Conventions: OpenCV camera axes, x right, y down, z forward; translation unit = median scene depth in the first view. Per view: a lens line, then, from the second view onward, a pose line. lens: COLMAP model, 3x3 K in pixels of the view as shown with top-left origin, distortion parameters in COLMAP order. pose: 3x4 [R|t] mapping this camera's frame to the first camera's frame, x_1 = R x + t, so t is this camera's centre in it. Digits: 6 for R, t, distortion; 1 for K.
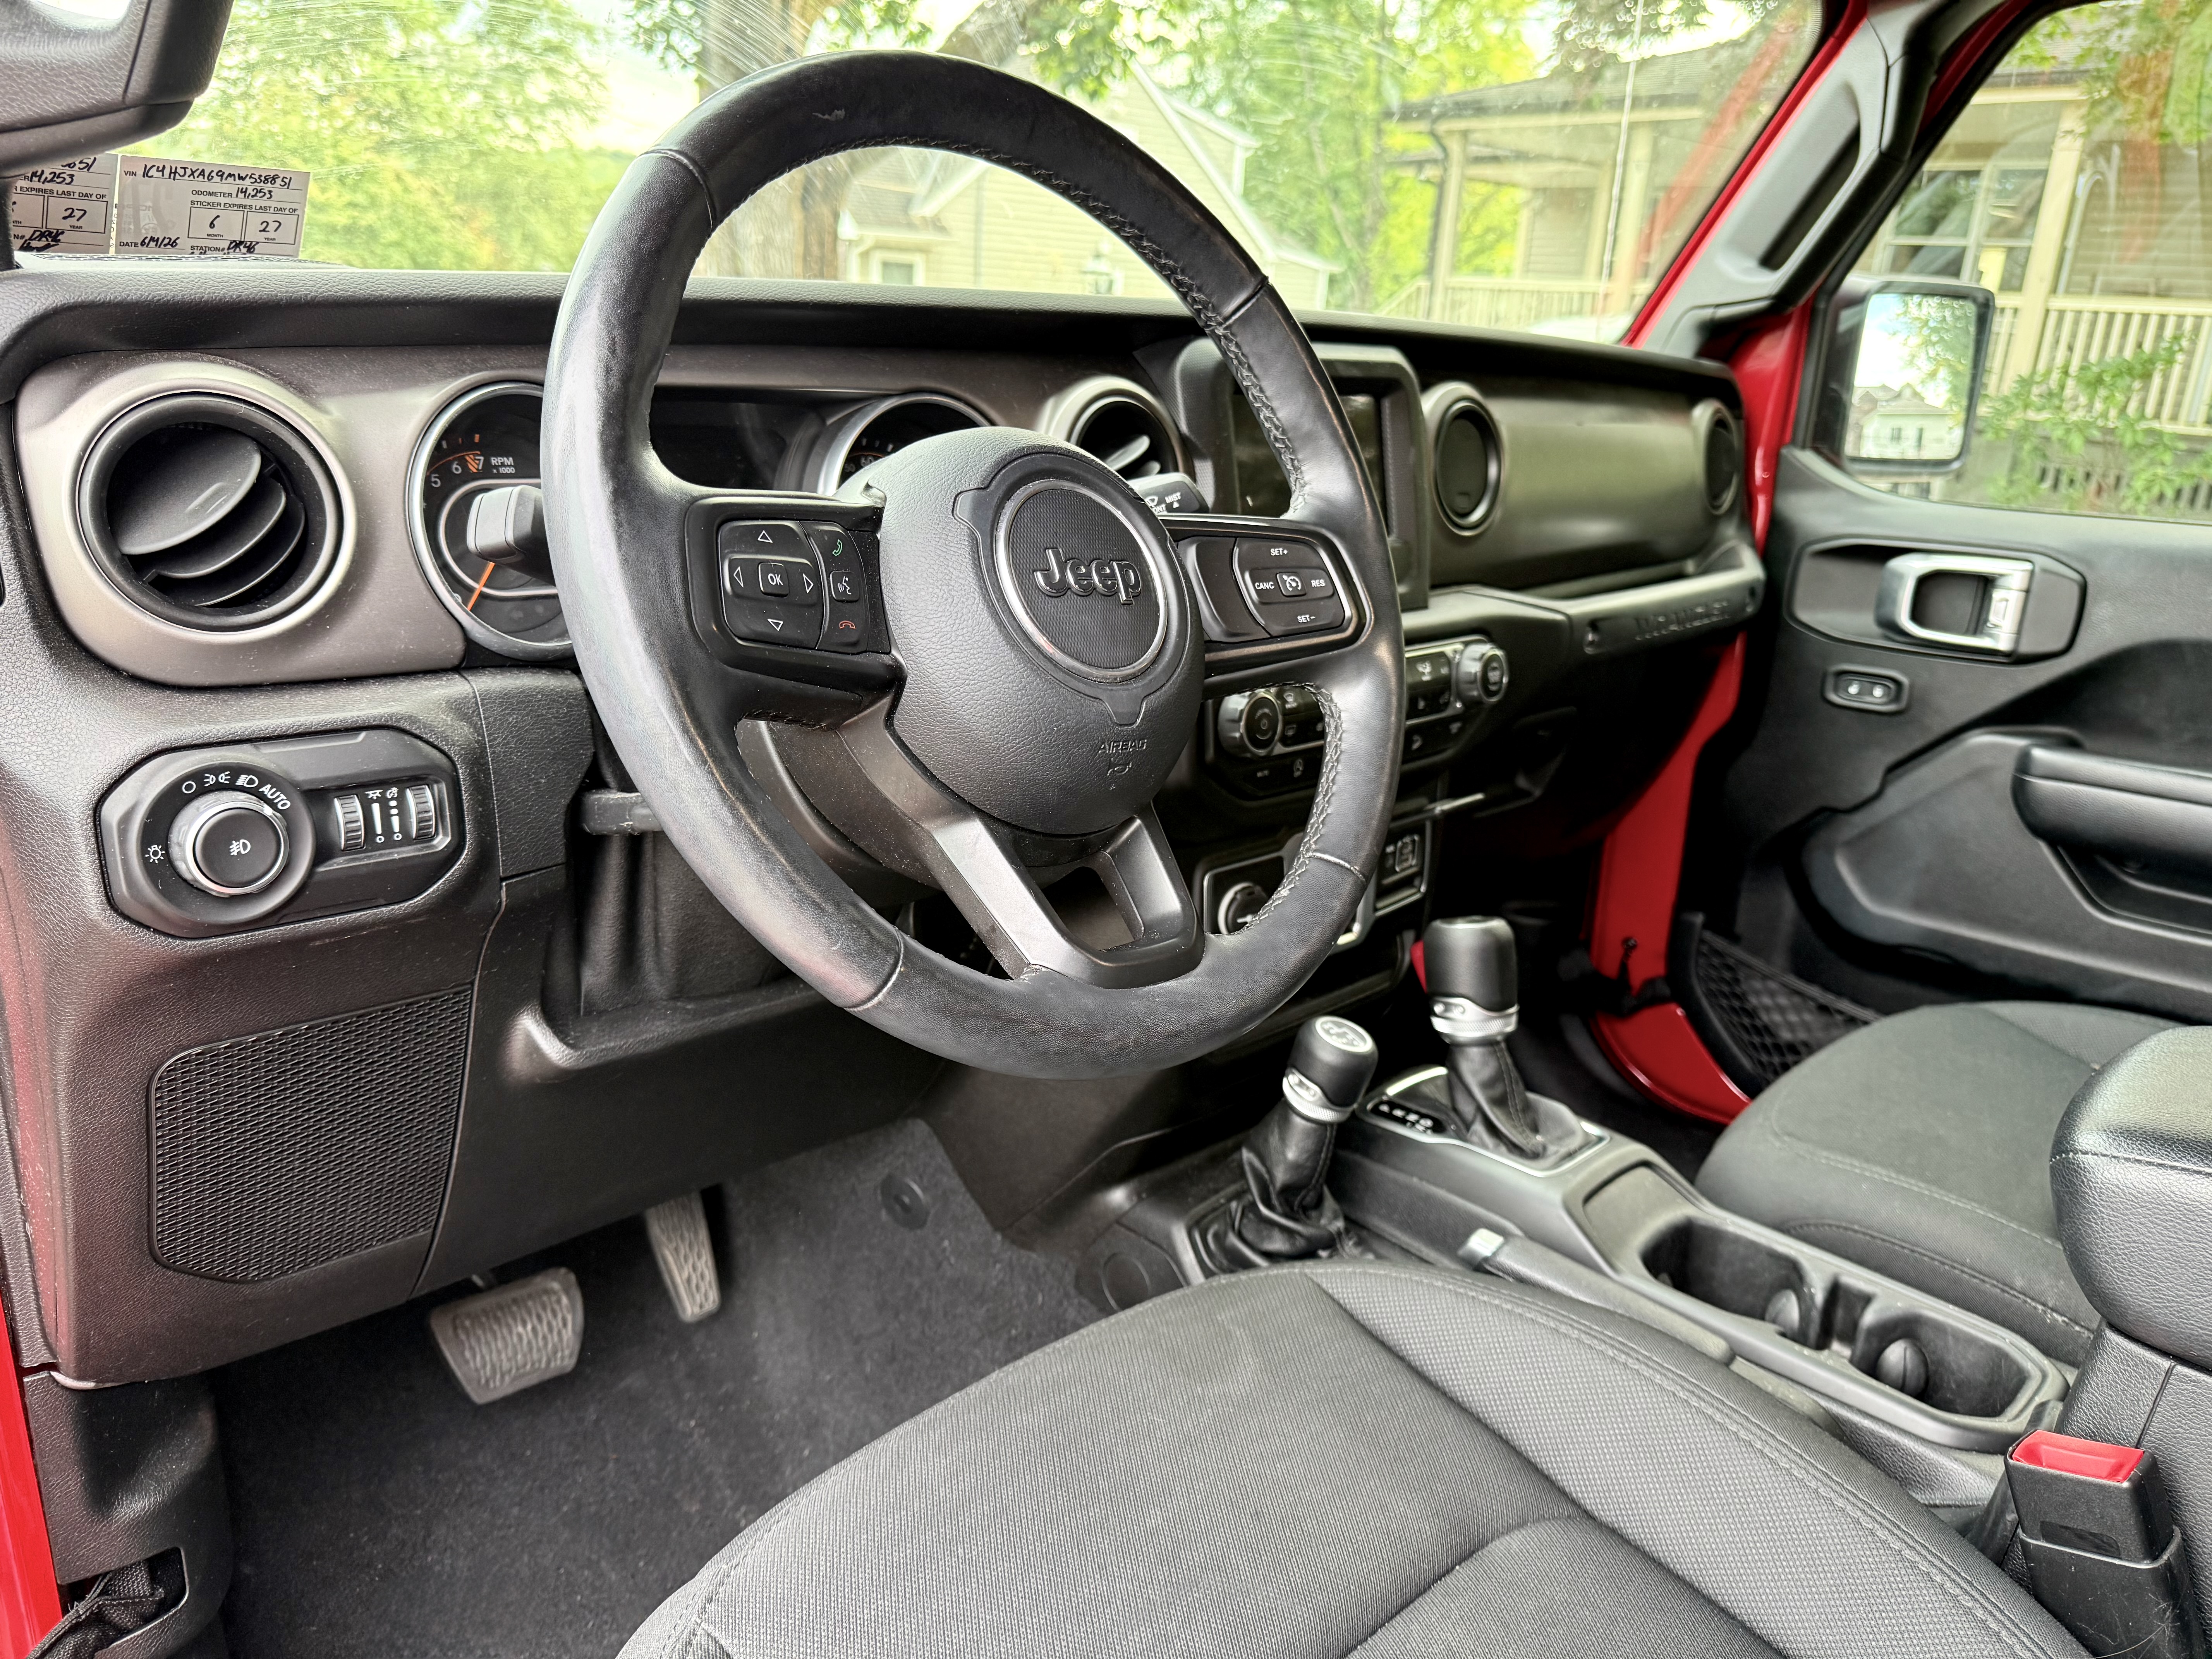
lens RADIAL K [[1576.7, 0, 1109.0], [0, 1576.7, 865.1], [0, 0, 1]] dist [0.024680, -0.044000]
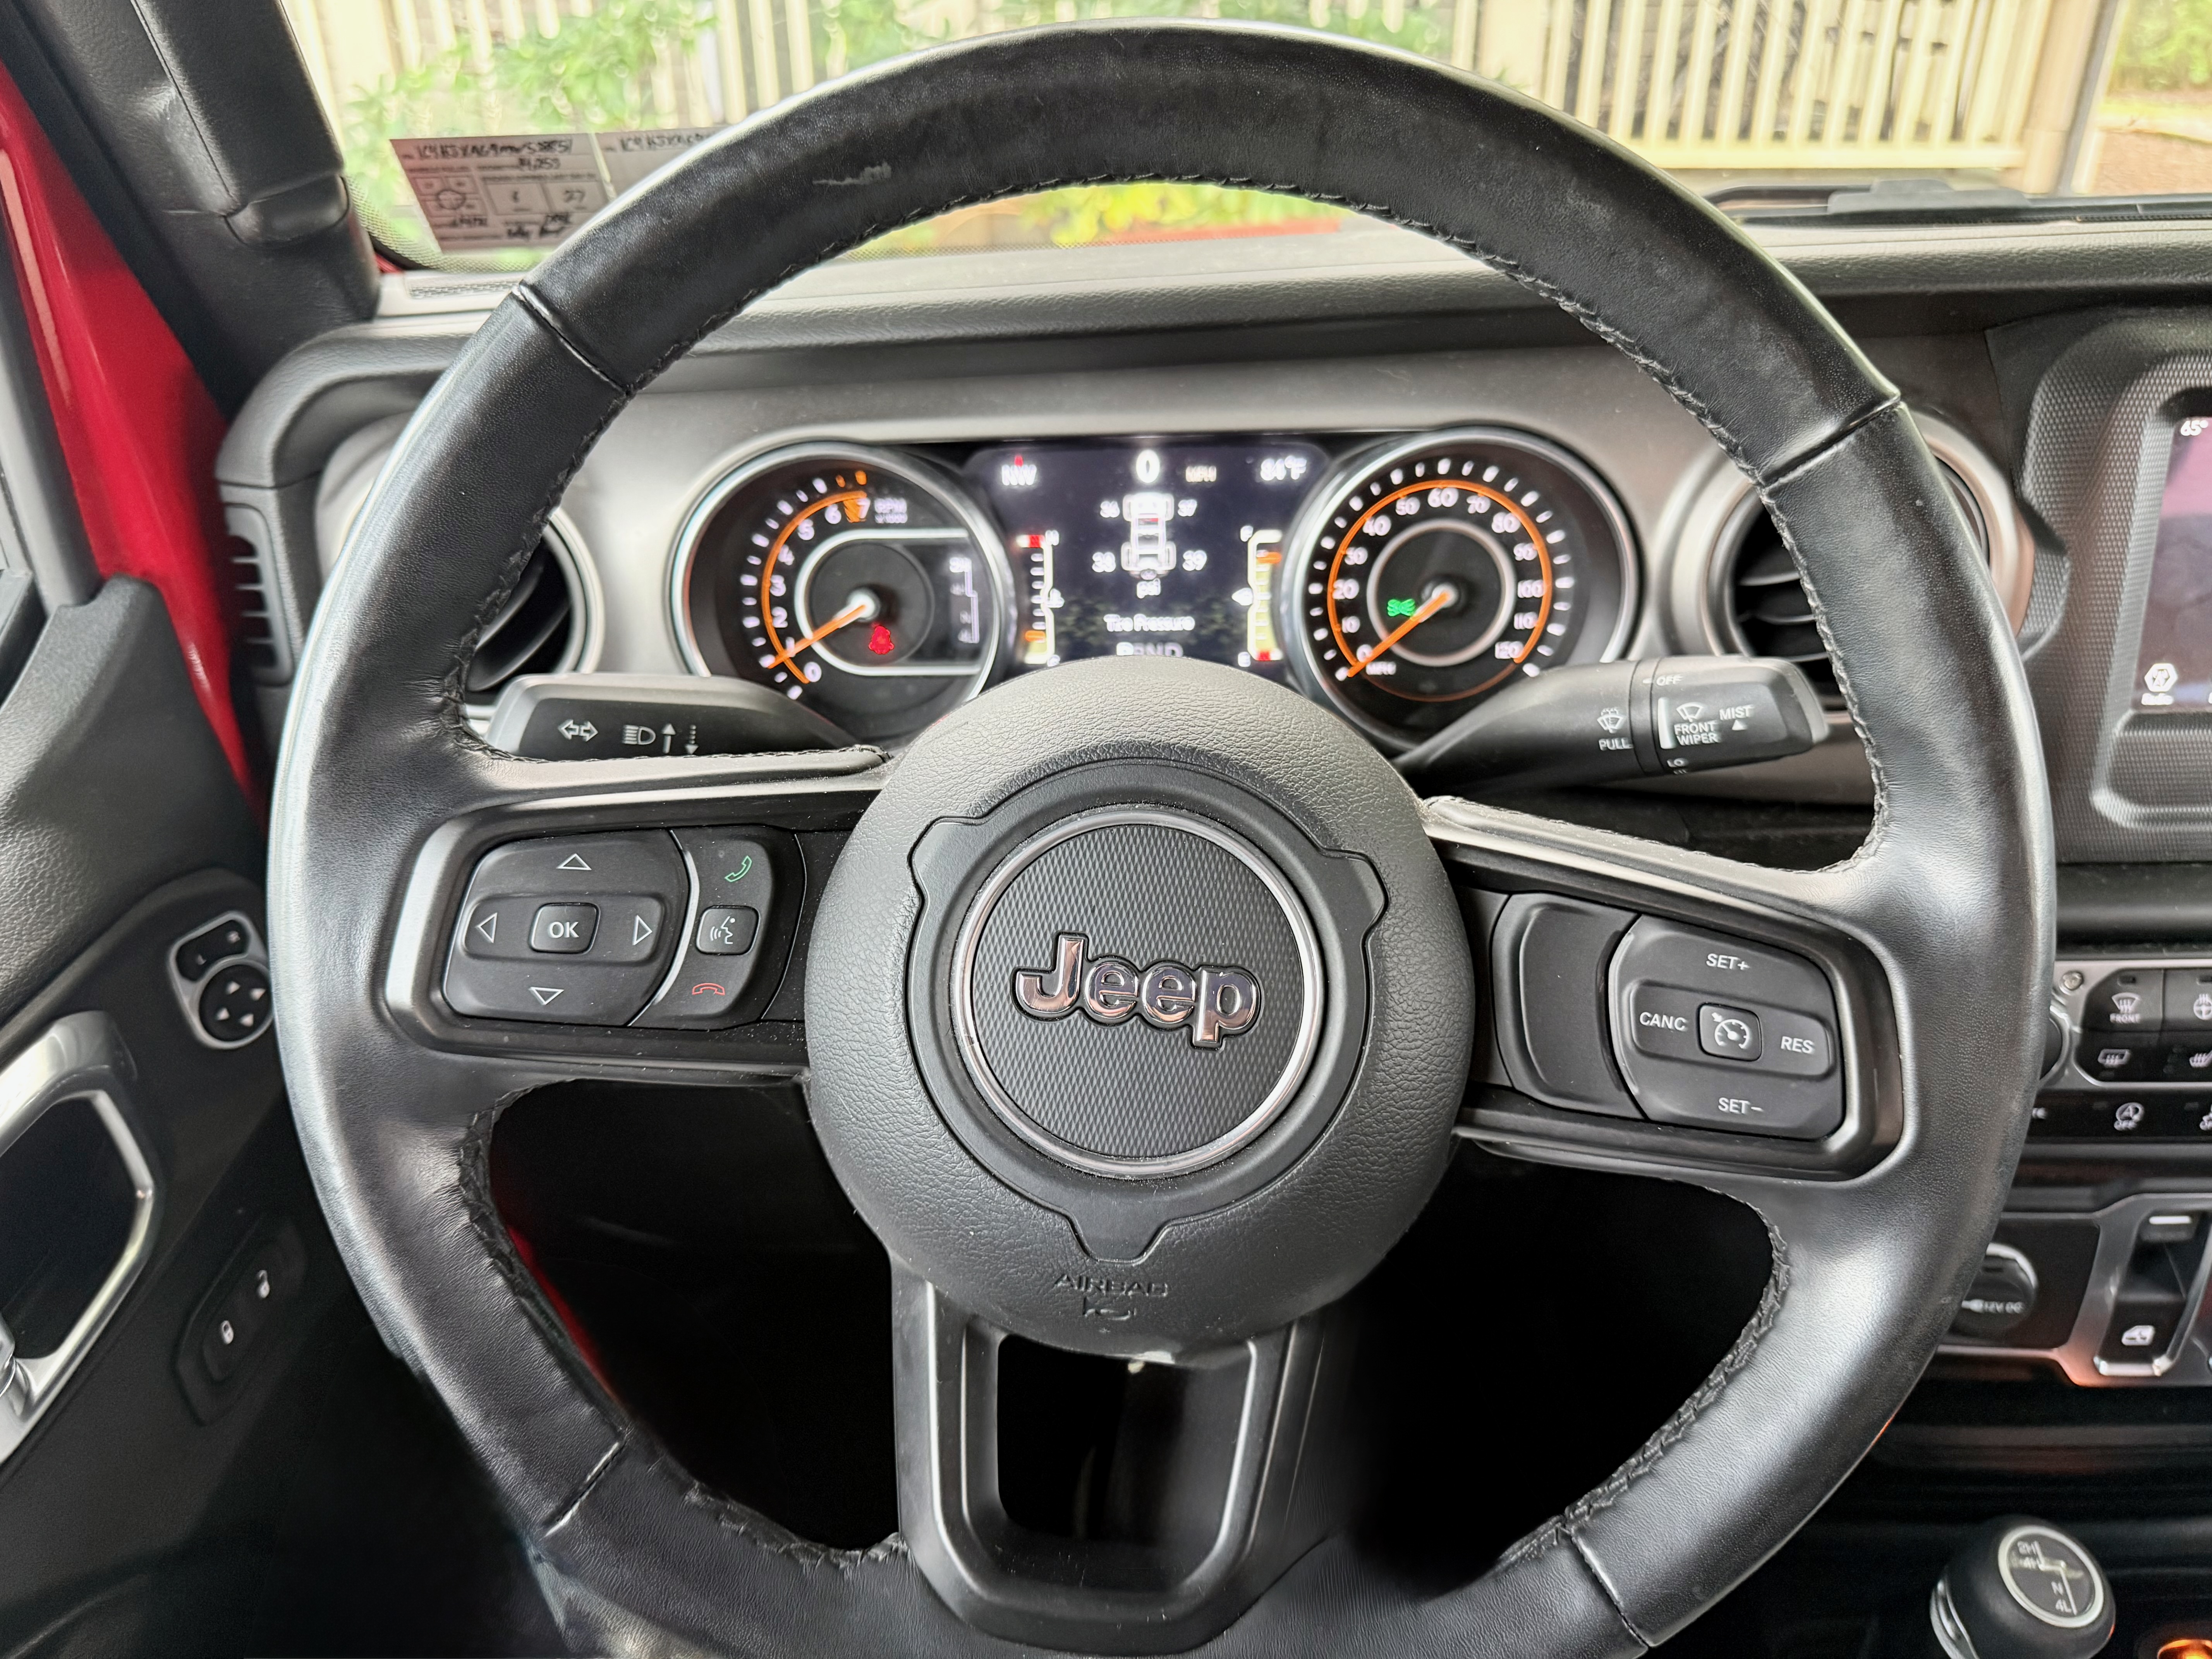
lens RADIAL K [[1576.7, 0, 1111.4], [0, 1576.7, 849.9], [0, 0, 1]] dist [0.024680, -0.044000]
pose [[0.688802, 0.300514, -0.659729, 0.202588], [-0.156732, 0.950243, 0.269208, -0.232329], [0.707804, -0.082030, 0.701630, 0.357767]]
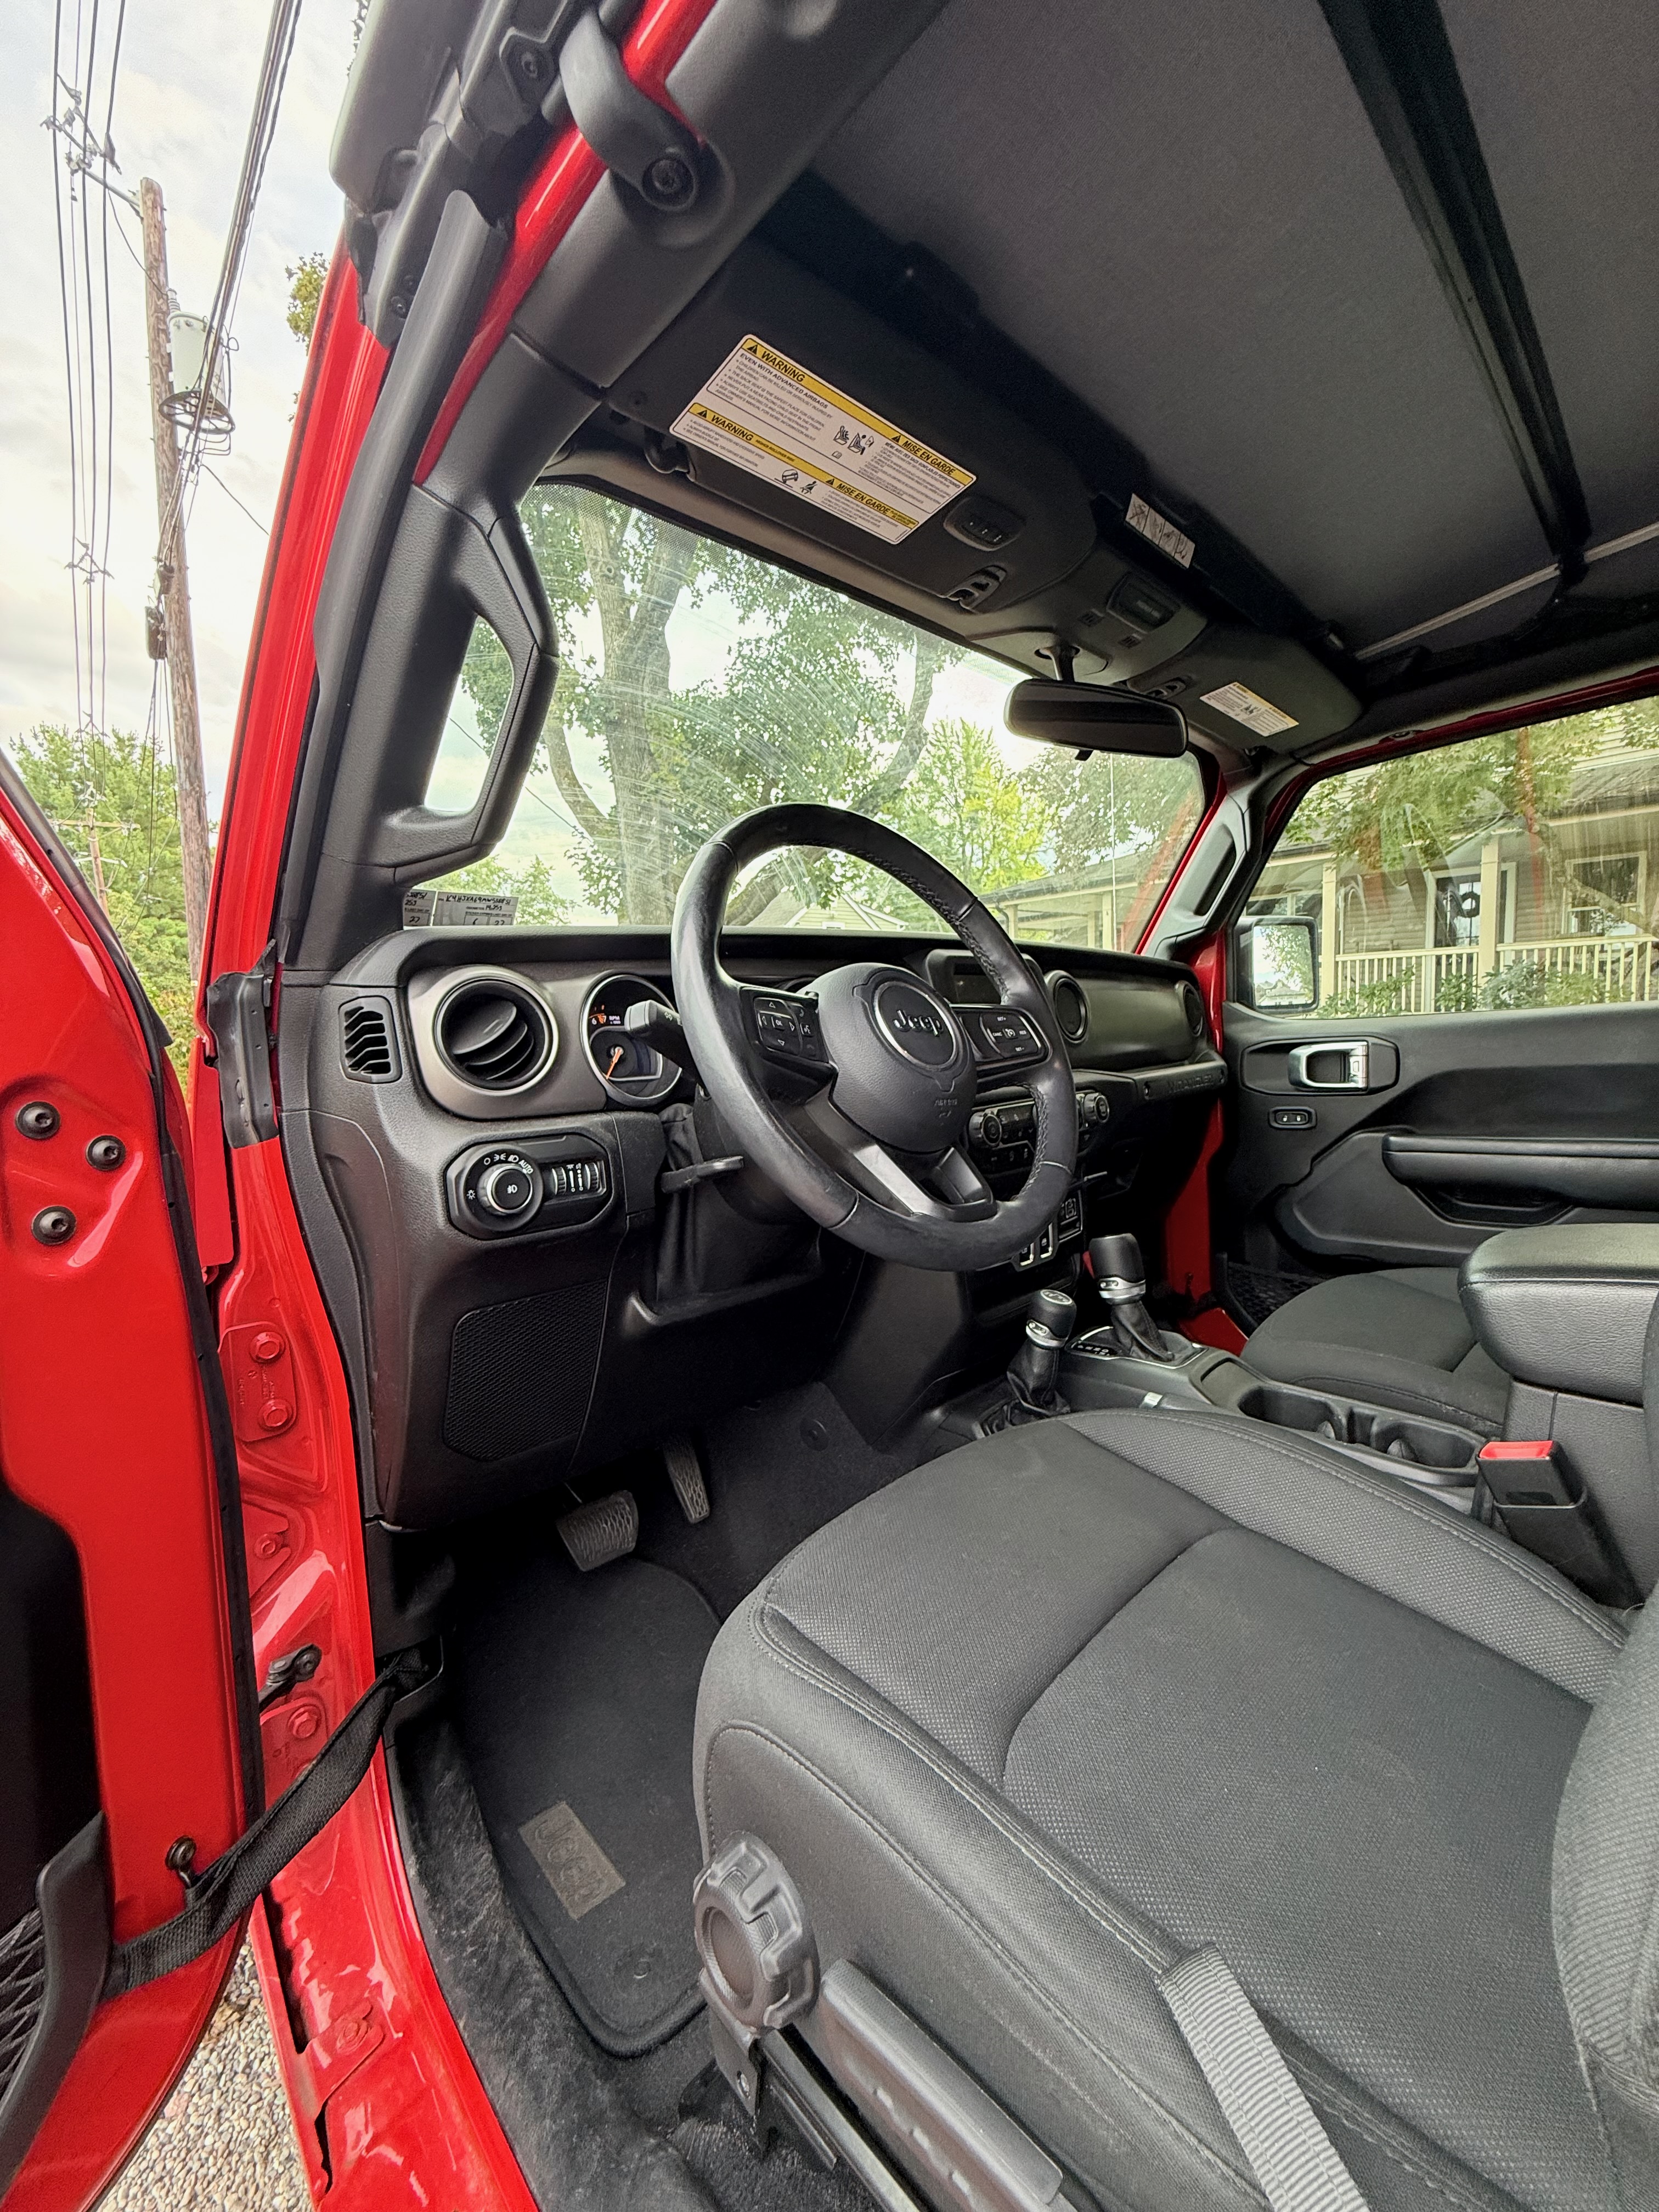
lens RADIAL K [[885.3, 0, 843.2], [0, 885.3, 1104.5], [0, 0, 1]] dist [-0.005449, 0.000411]
pose [[0.995520, -0.094453, -0.004384, -0.068507], [0.090873, 0.968547, -0.231645, 0.103899], [0.026126, 0.230209, 0.972791, -0.055063]]
